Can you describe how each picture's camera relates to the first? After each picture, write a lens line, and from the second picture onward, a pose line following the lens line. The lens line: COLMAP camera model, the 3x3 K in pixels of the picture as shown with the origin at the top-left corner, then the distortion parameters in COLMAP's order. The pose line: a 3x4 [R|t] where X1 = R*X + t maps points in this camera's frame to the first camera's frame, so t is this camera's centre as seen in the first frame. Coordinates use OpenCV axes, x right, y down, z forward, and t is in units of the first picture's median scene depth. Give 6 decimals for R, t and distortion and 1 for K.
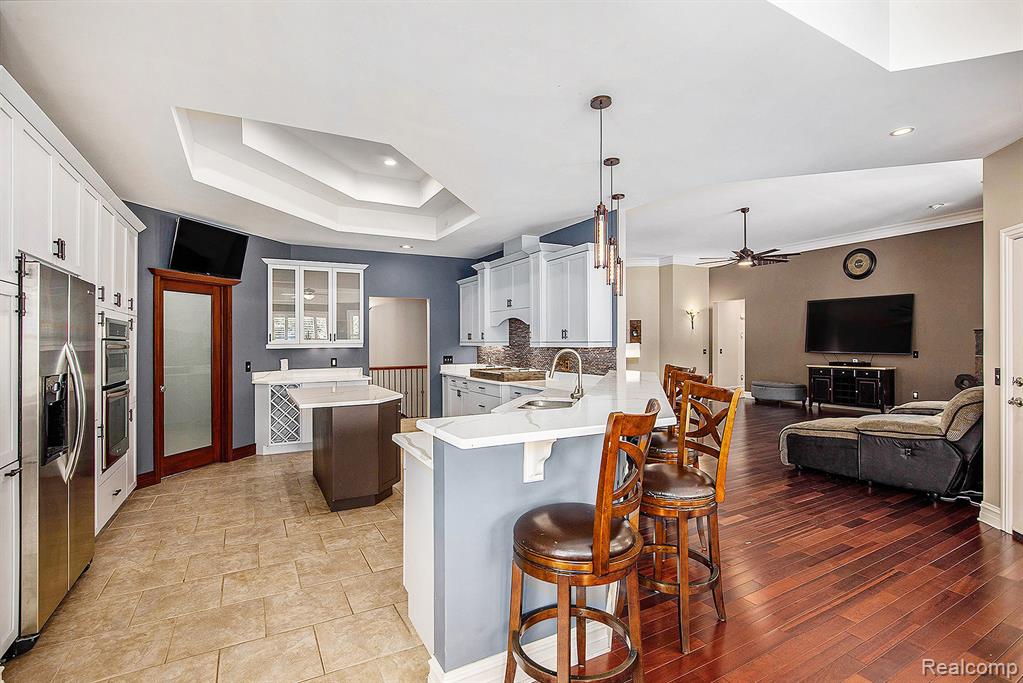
lens RADIAL K [[472.2, 0, 507.4], [0, 472.2, 342.7], [0, 0, 1]] dist [-0.043309, 0.000456]
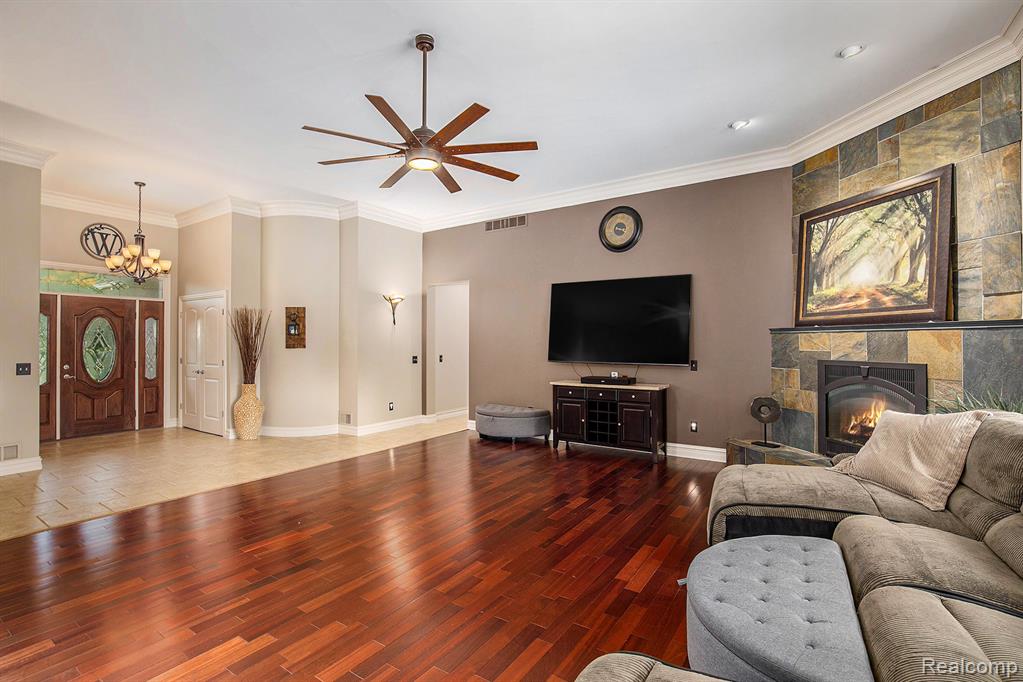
lens RADIAL K [[472.2, 0, 507.4], [0, 472.2, 342.2], [0, 0, 1]] dist [-0.043309, 0.000456]
pose [[0.888505, 0.007408, 0.458807, 0.295604], [-0.003990, 0.999957, -0.008420, -0.001029], [-0.458850, 0.005651, 0.888496, 0.451158]]
